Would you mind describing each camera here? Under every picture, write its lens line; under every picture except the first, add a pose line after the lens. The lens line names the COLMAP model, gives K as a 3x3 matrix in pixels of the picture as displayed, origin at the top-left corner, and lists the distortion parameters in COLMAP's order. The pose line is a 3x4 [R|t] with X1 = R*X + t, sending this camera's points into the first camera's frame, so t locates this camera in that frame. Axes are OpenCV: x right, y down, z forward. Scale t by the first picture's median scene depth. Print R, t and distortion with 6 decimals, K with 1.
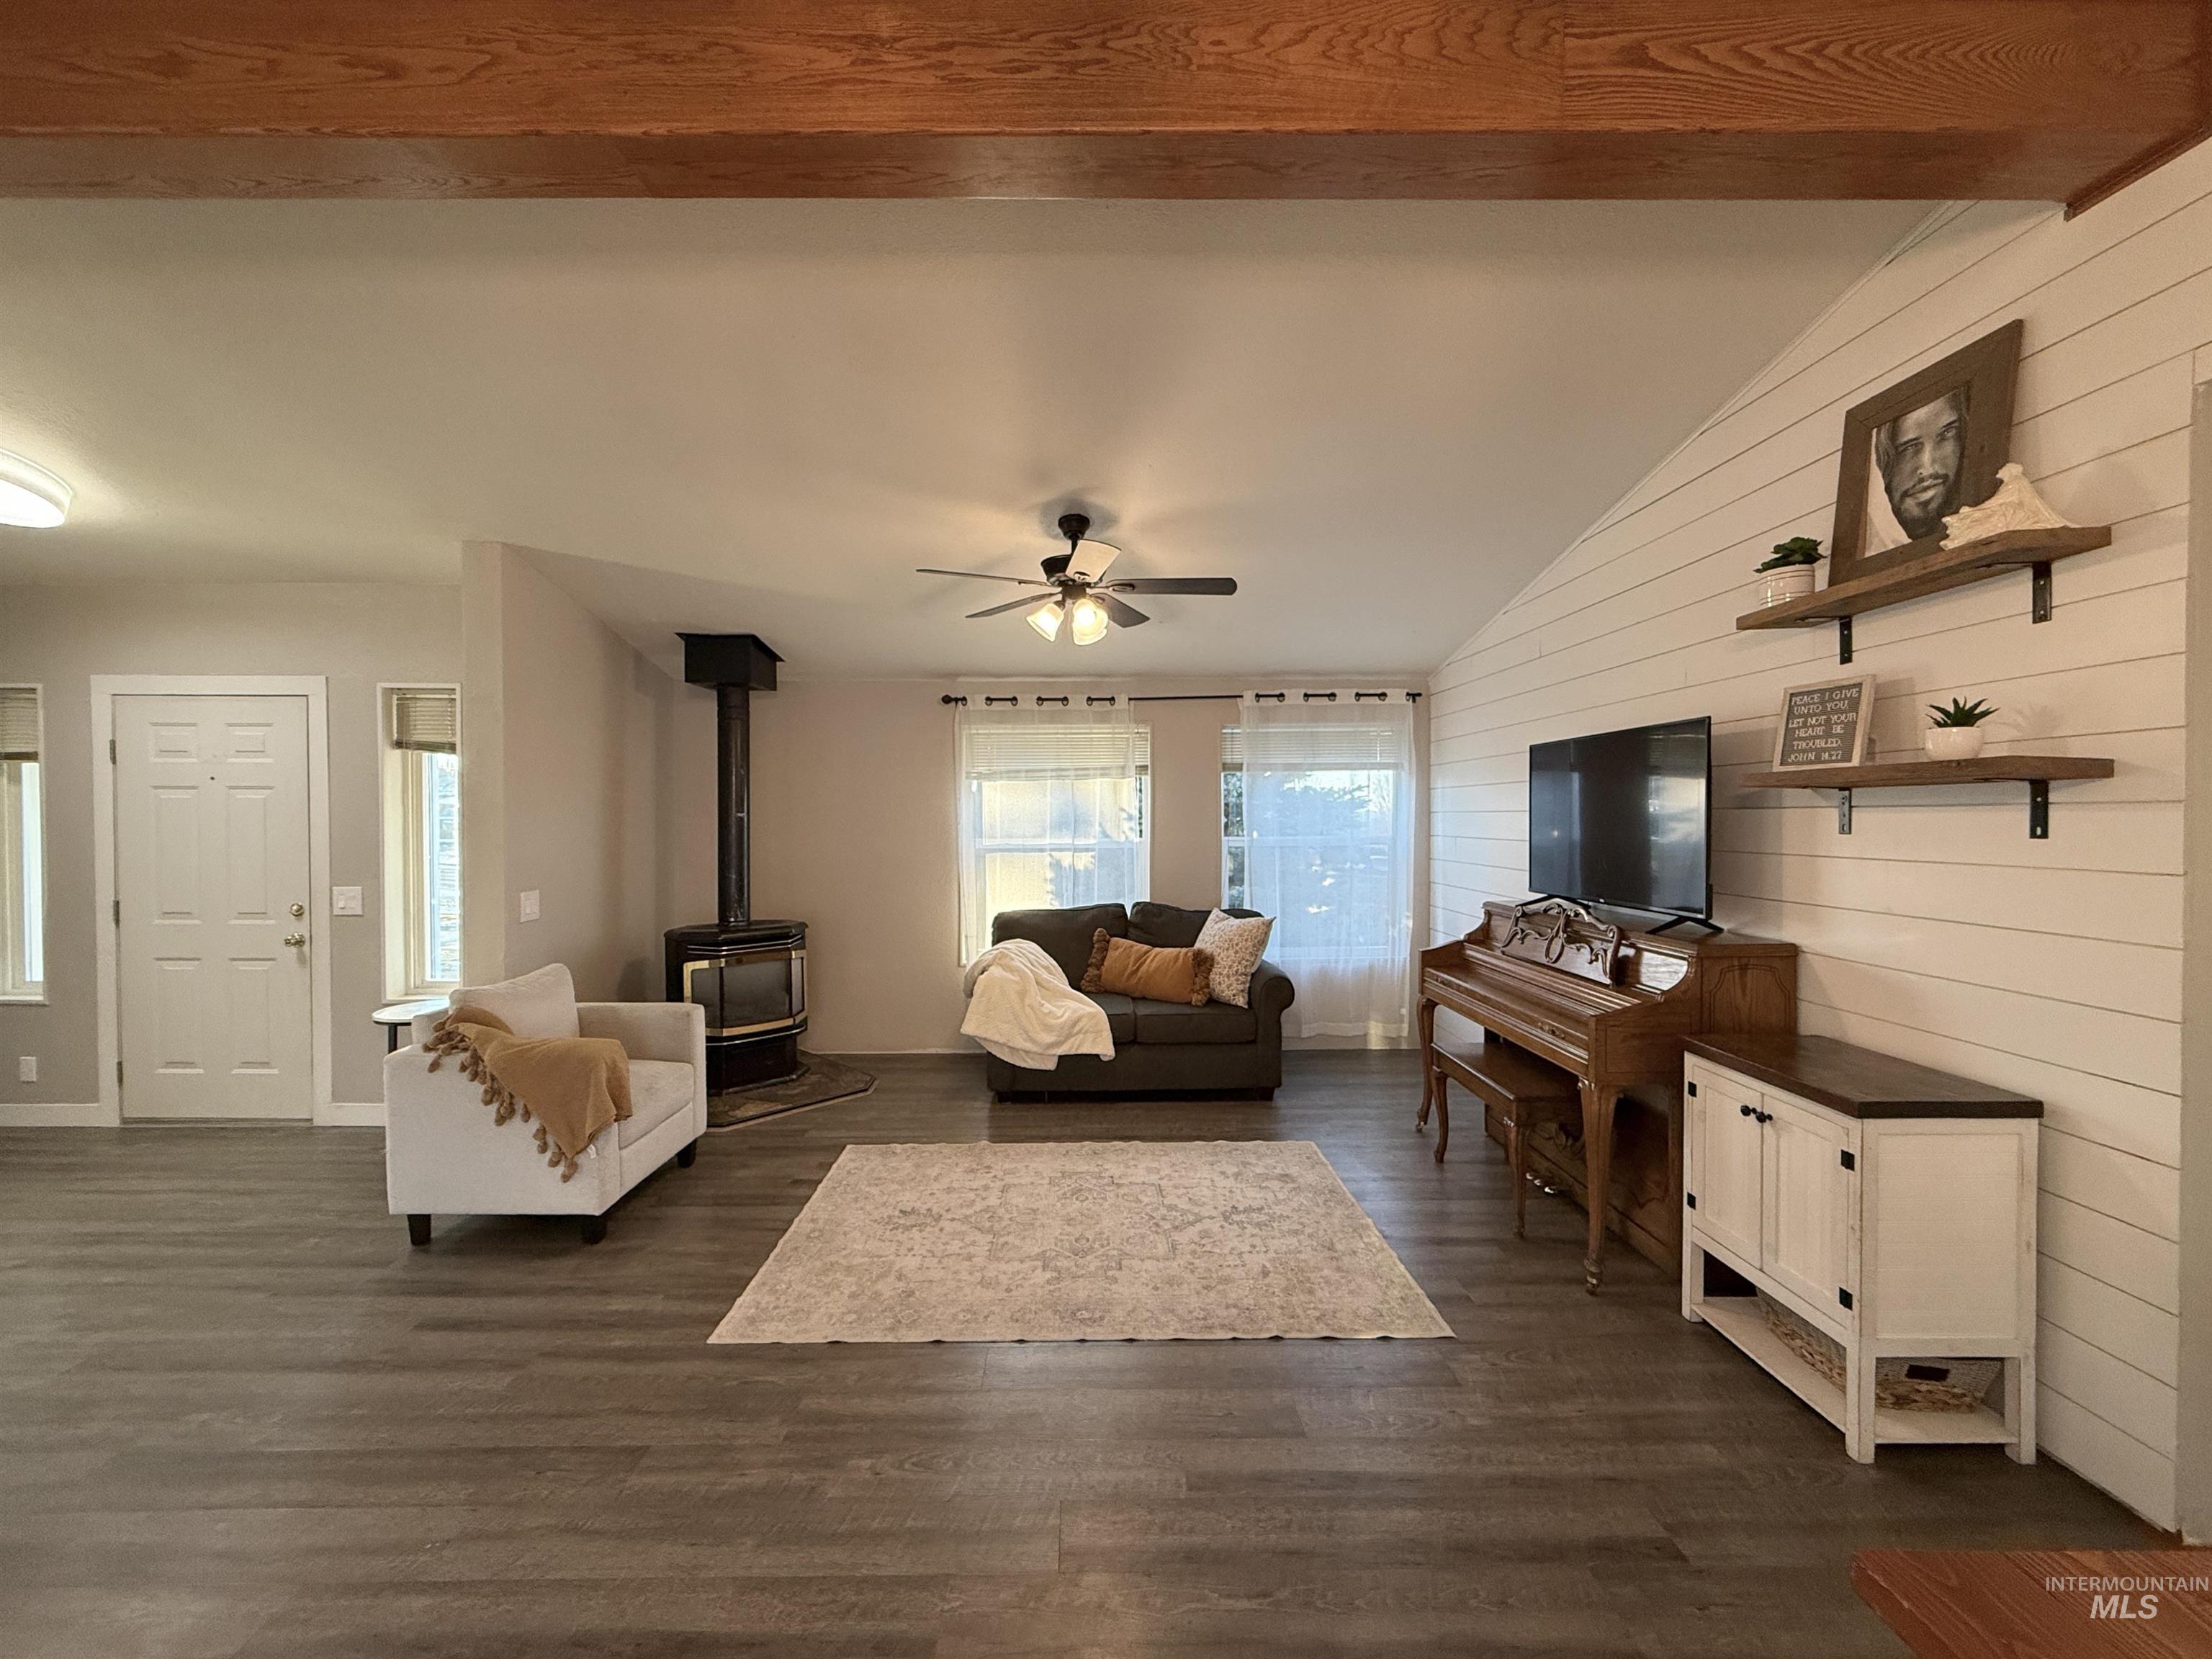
lens RADIAL K [[892.9, 0, 1092.7], [0, 892.9, 831.2], [0, 0, 1]] dist [-0.001999, 0.000254]
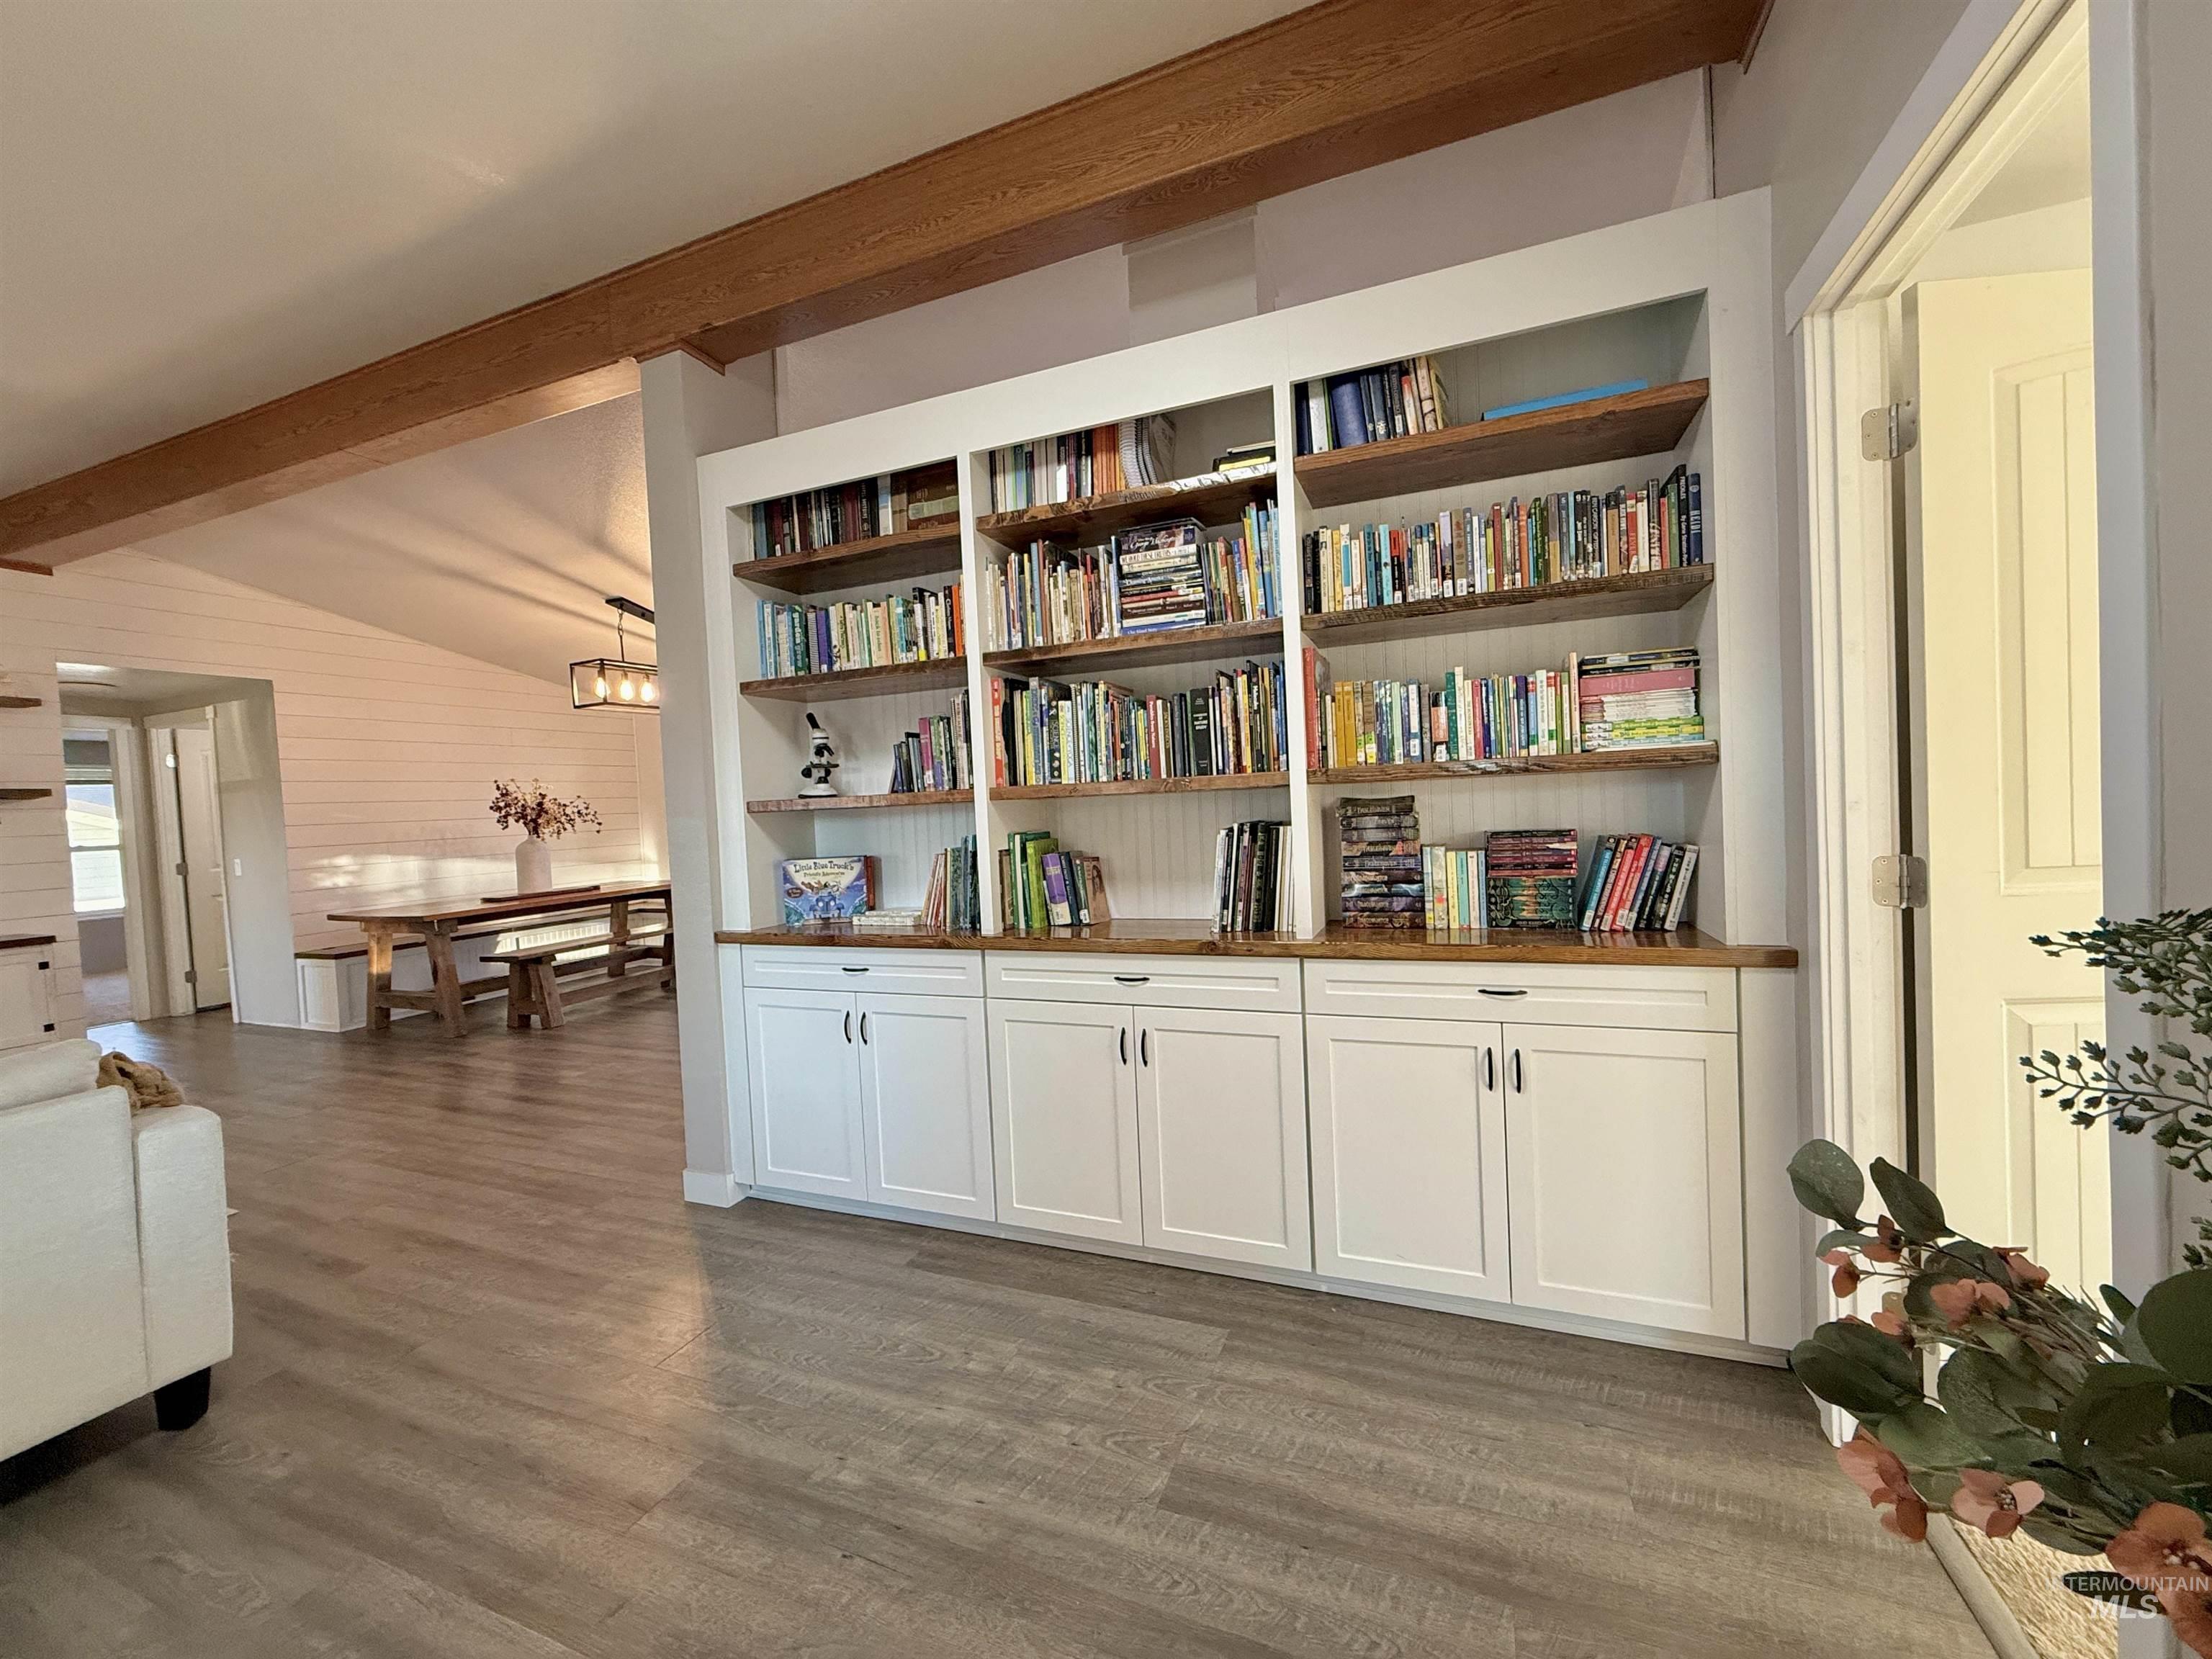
lens RADIAL K [[875.2, 0, 1100.4], [0, 875.2, 831.3], [0, 0, 1]] dist [-0.002005, -0.000167]
pose [[-0.921467, 0.032405, 0.387102, -1.348930], [0.054660, 0.997416, 0.046620, 0.042597], [-0.384591, 0.064118, -0.920858, 1.087984]]
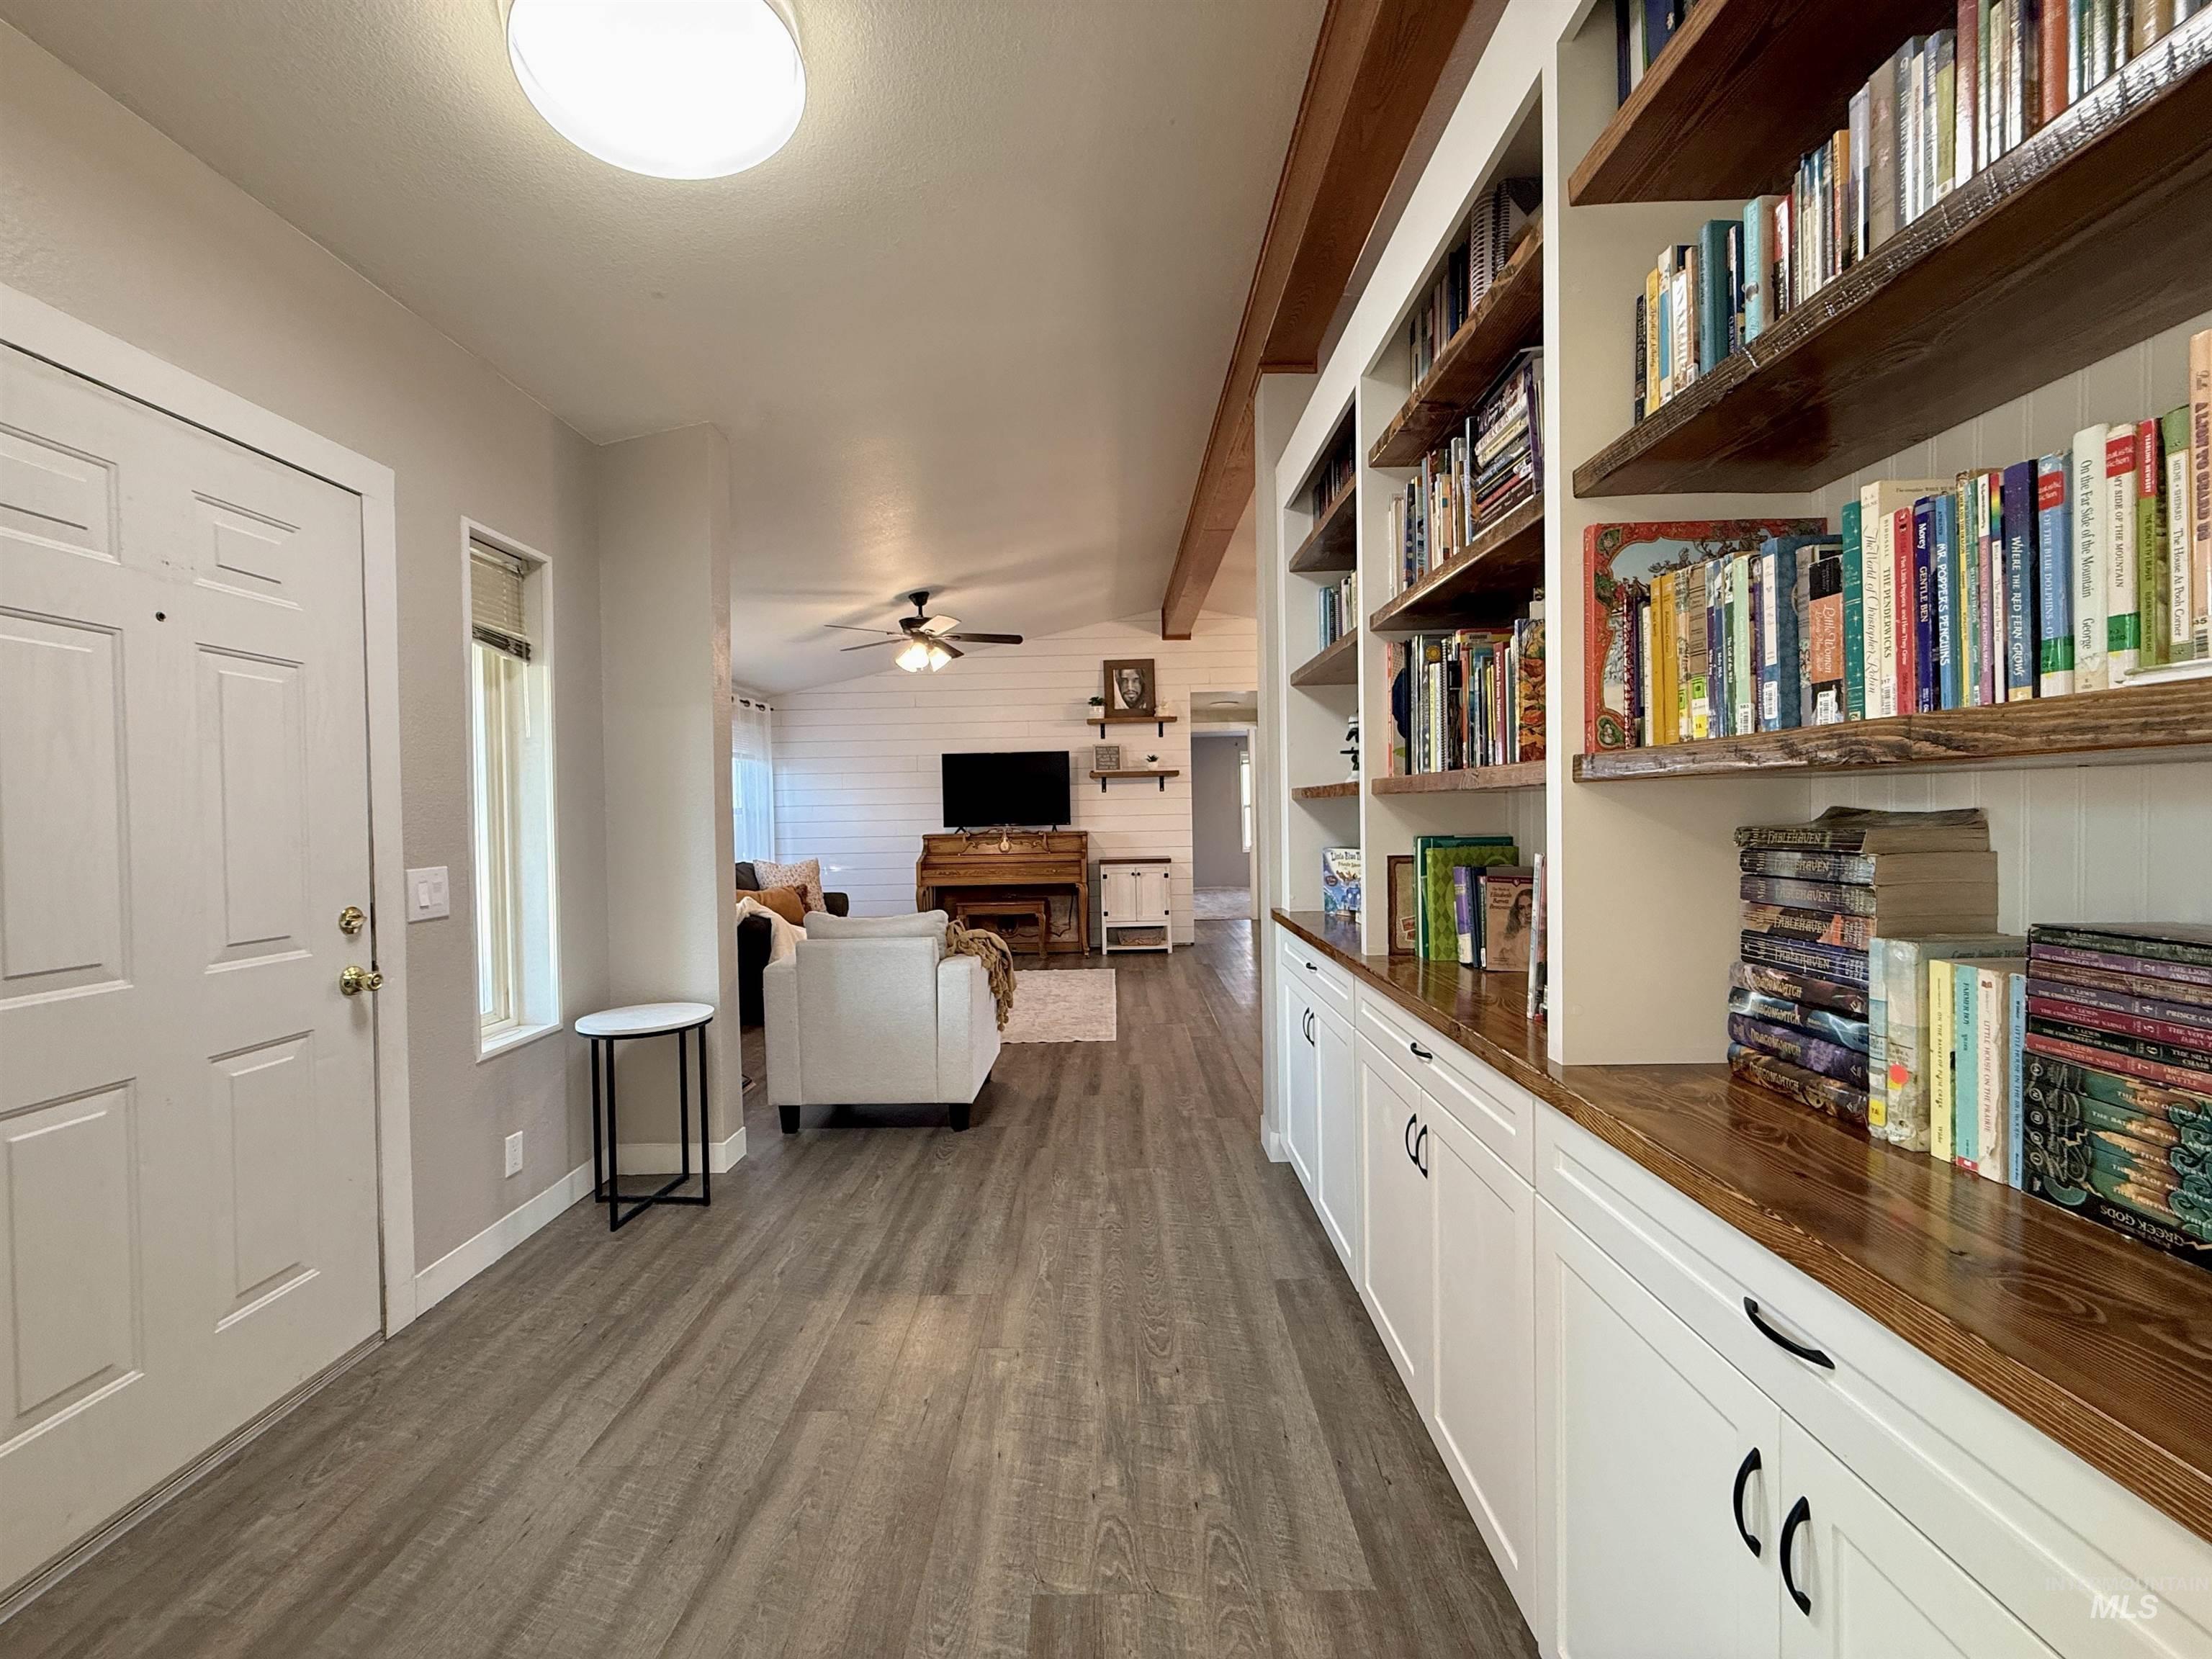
lens RADIAL K [[875.2, 0, 1100.4], [0, 875.2, 831.3], [0, 0, 1]] dist [-0.002005, -0.000167]
pose [[0.020160, -0.022458, 0.999545, -1.572759], [0.037447, 0.999063, 0.021692, 0.050426], [-0.999095, 0.036992, 0.020982, 0.658694]]
